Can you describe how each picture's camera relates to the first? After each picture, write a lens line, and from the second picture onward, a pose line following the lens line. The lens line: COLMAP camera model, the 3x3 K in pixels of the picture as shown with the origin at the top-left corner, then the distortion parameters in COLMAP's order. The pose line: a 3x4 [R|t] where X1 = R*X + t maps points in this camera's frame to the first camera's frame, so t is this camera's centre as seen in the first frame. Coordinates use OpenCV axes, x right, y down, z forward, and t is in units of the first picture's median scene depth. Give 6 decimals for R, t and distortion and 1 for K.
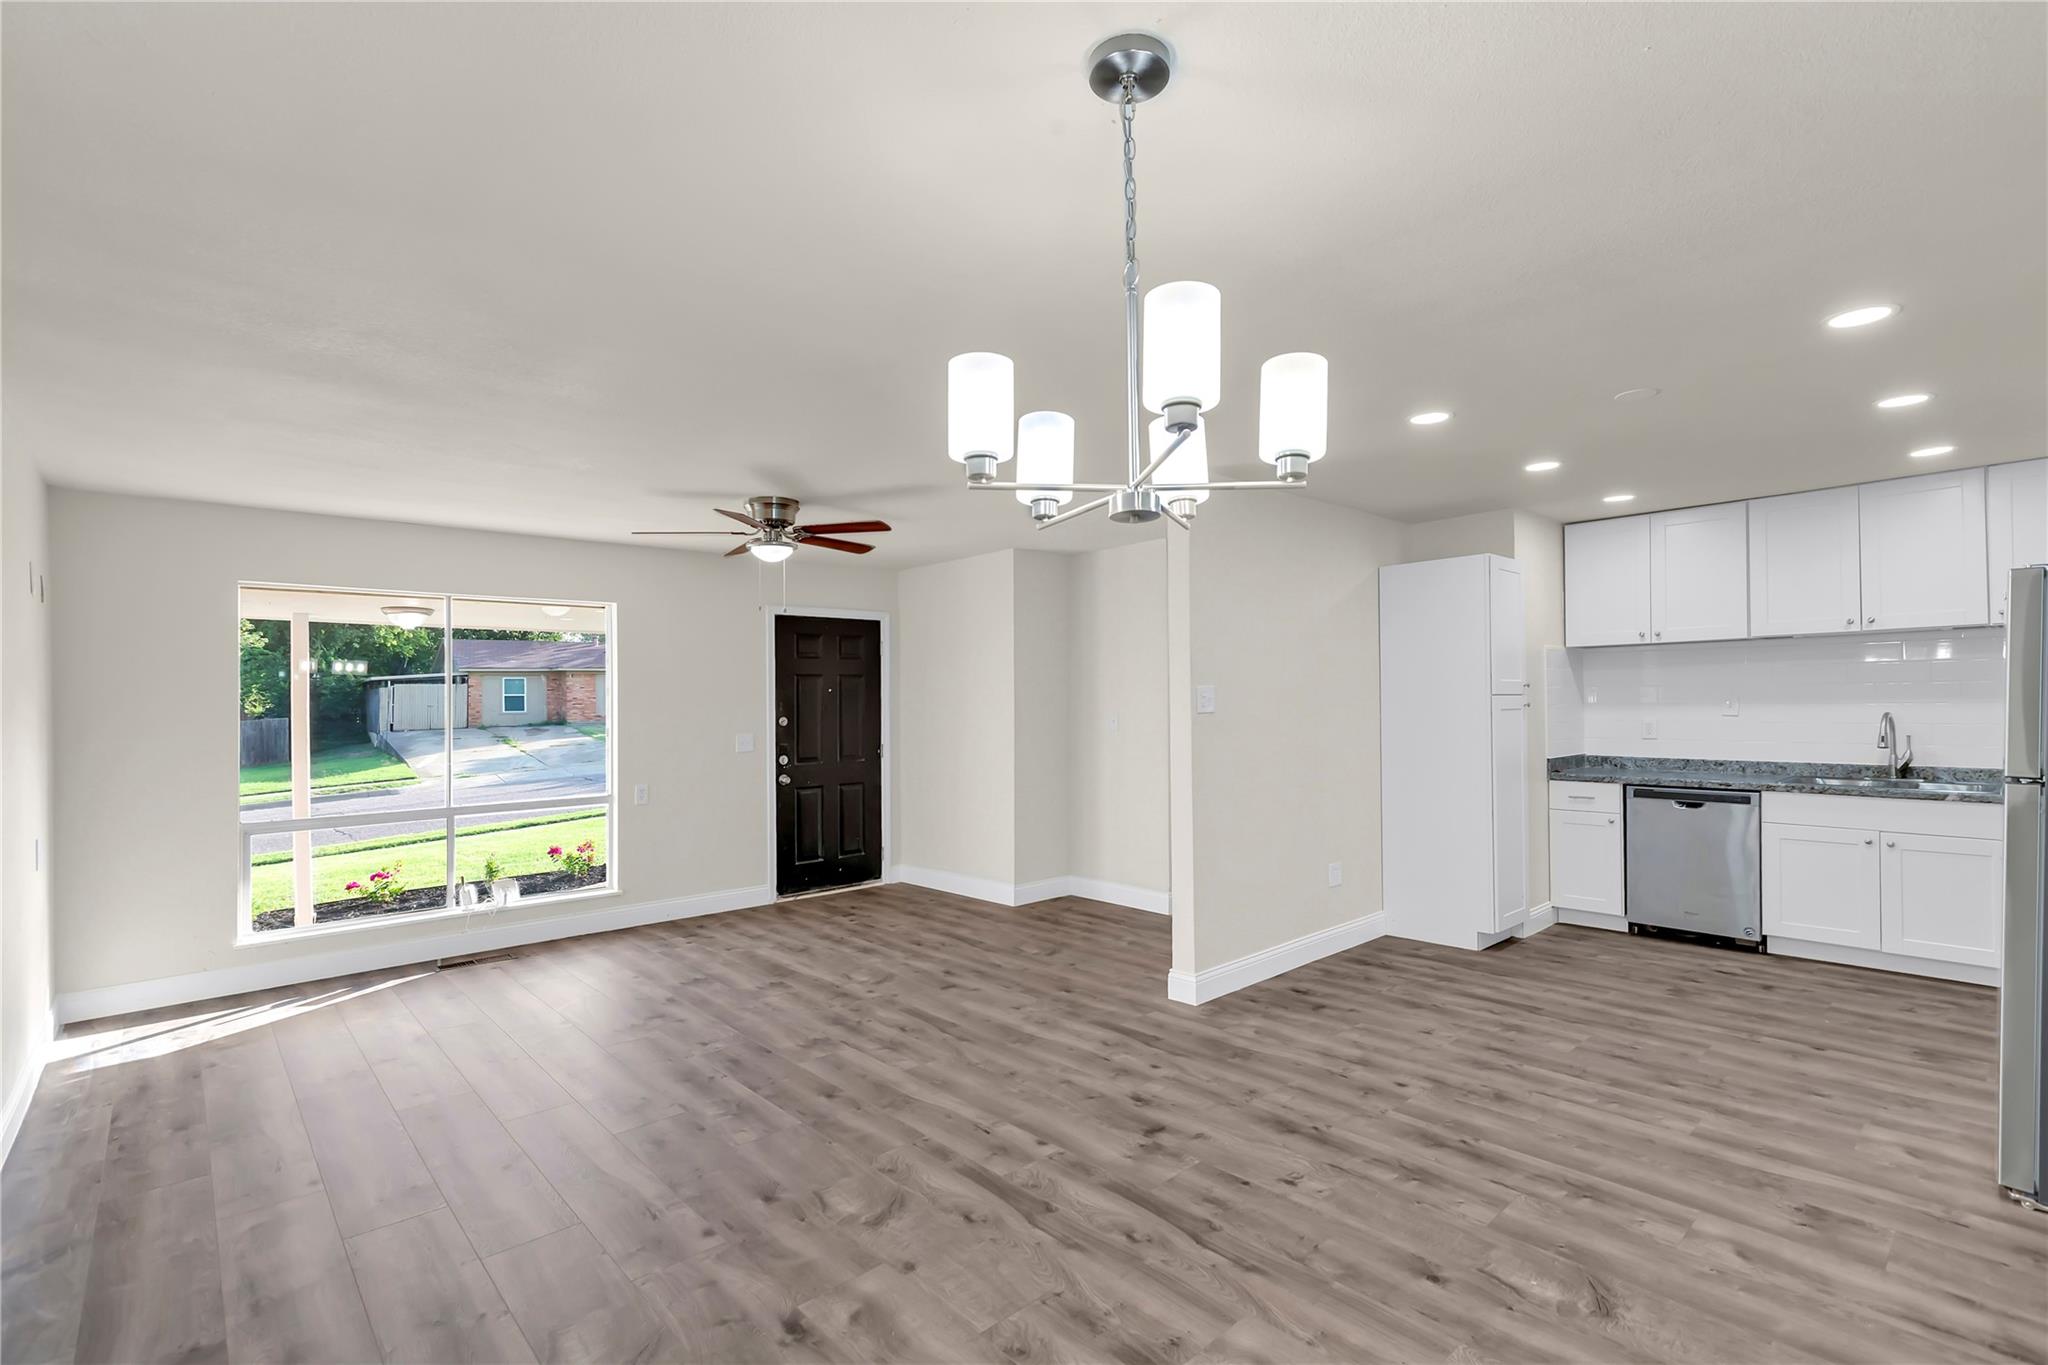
lens RADIAL K [[934.5, 0, 1058.1], [0, 934.5, 693.4], [0, 0, 1]] dist [-0.001378, -0.000583]
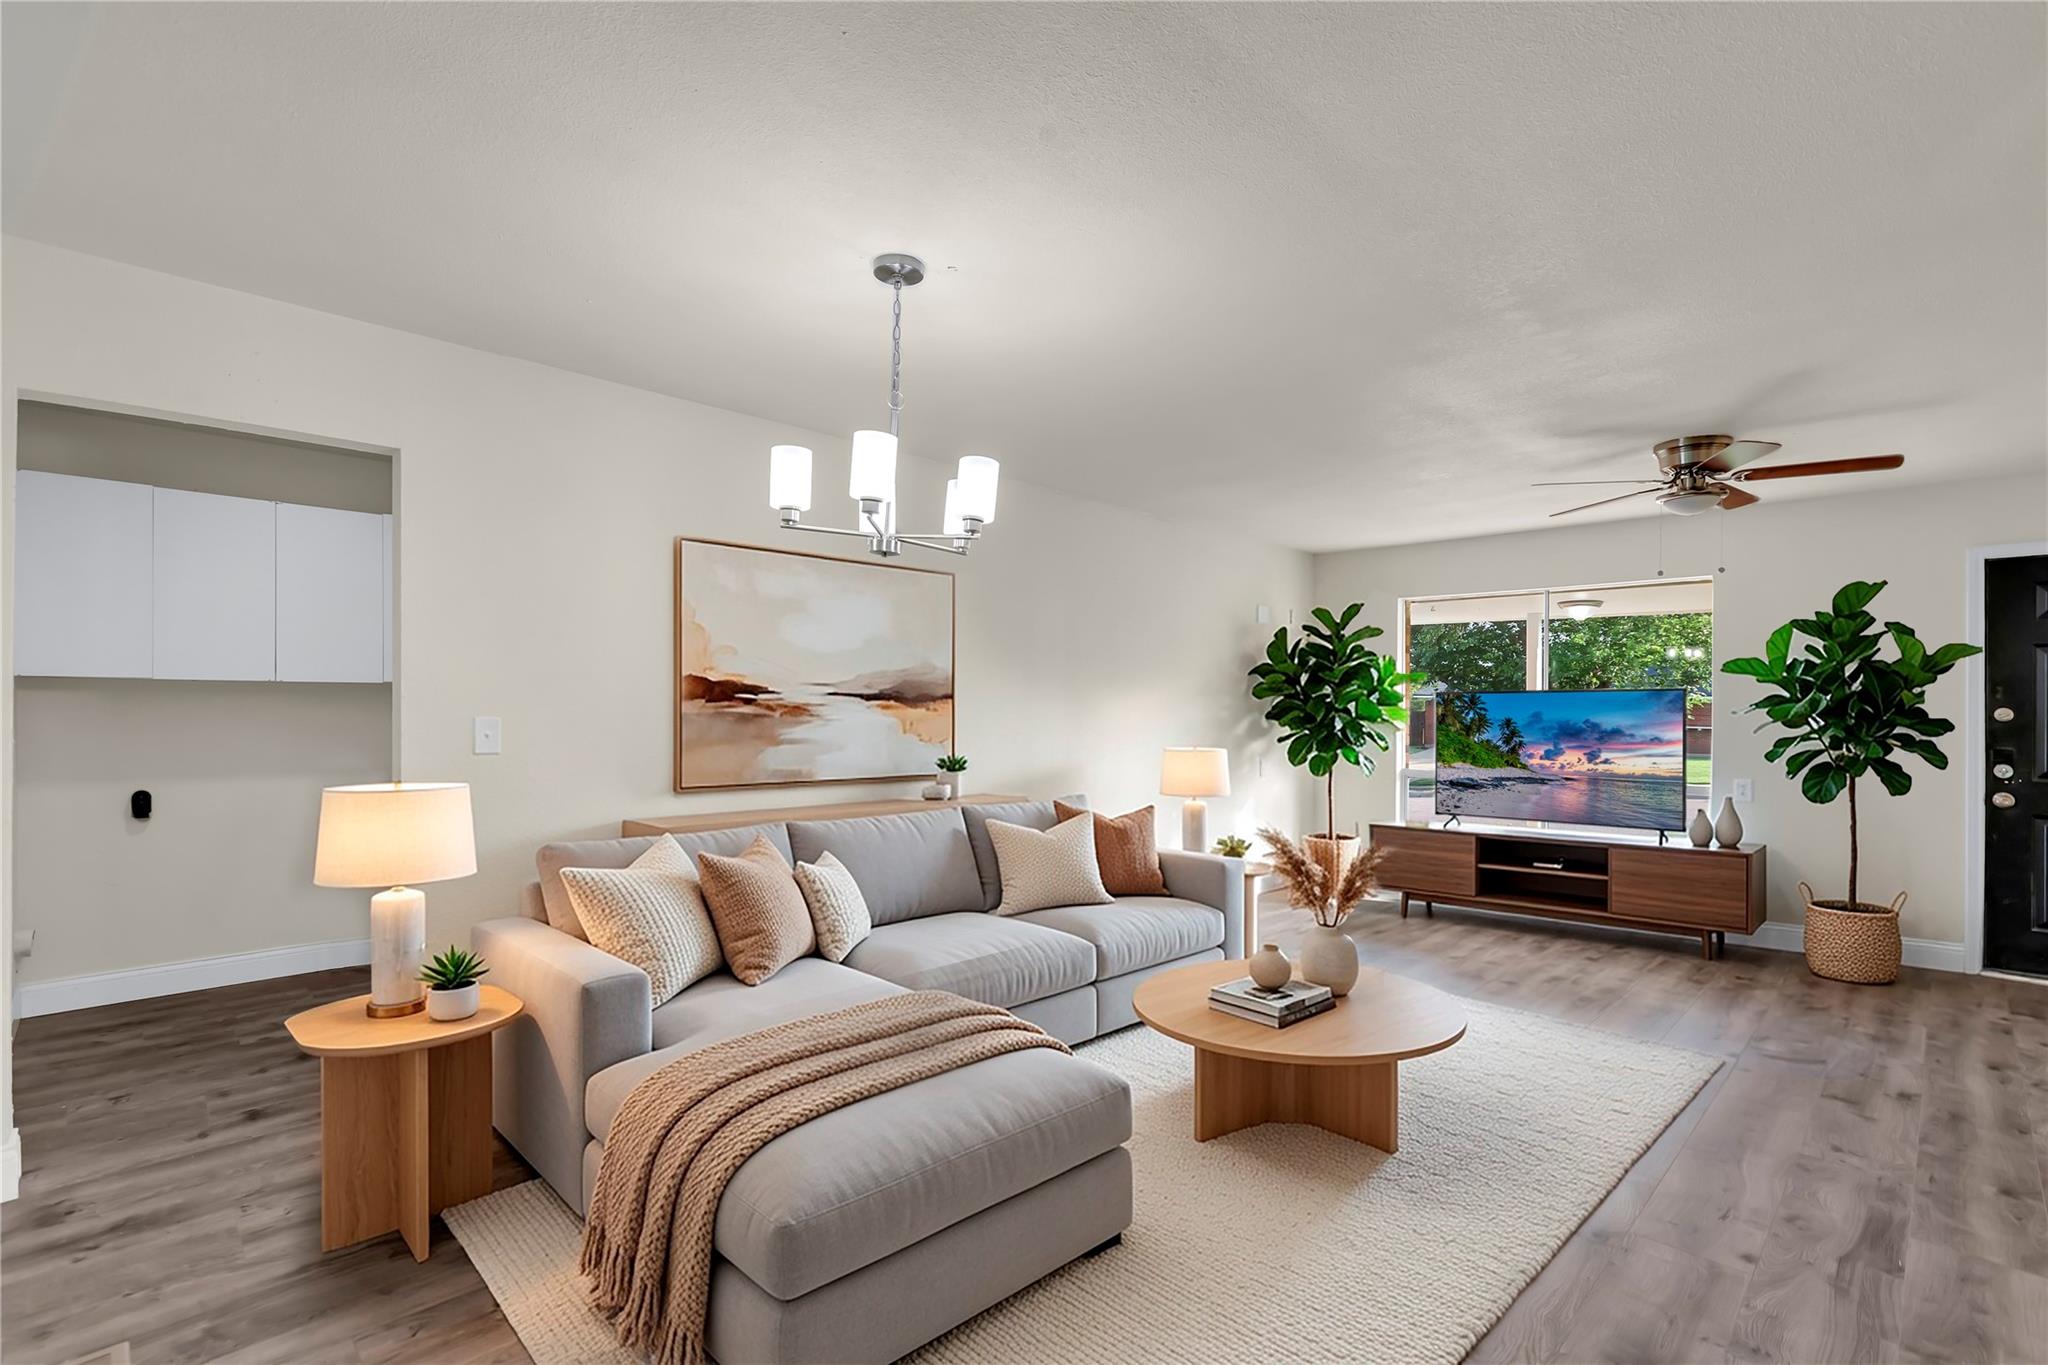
lens RADIAL K [[934.5, 0, 995.3], [0, 934.5, 719.2], [0, 0, 1]] dist [-0.001378, -0.000583]
pose [[-0.018964, 0.032231, -0.999301, 0.581006], [0.000656, 0.999480, 0.032224, 0.016217], [0.999820, -0.000045, -0.018975, 0.409891]]
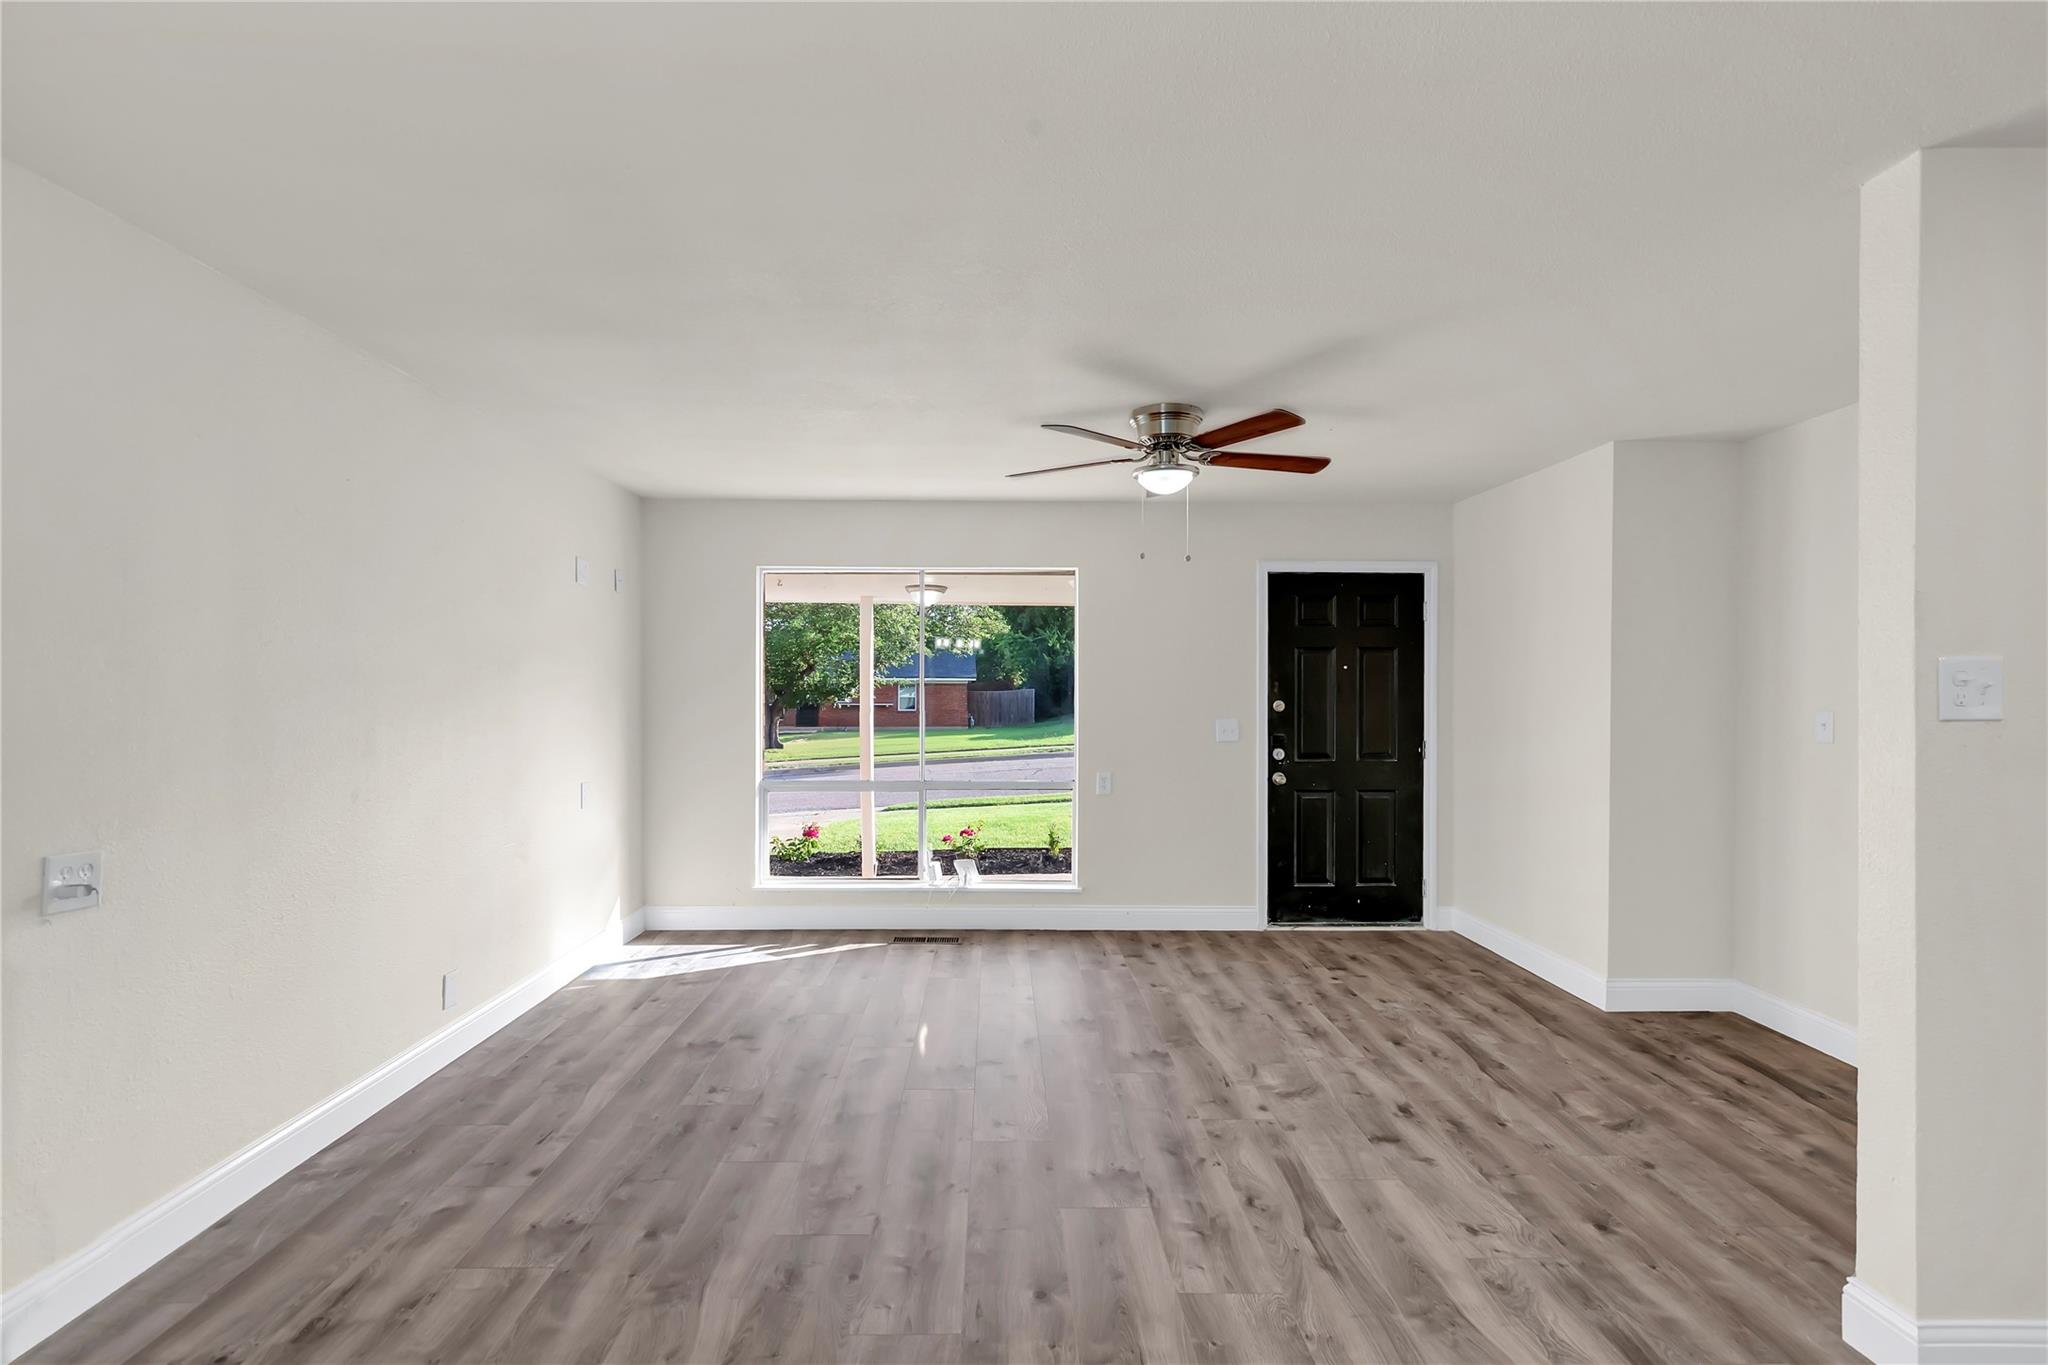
lens RADIAL K [[934.5, 0, 1016.2], [0, 934.5, 687.8], [0, 0, 1]] dist [-0.001378, -0.000583]
pose [[0.729228, 0.019486, -0.683994, 0.128143], [-0.008549, 0.999776, 0.019368, 0.001768], [0.684218, -0.008276, 0.729231, 0.388850]]
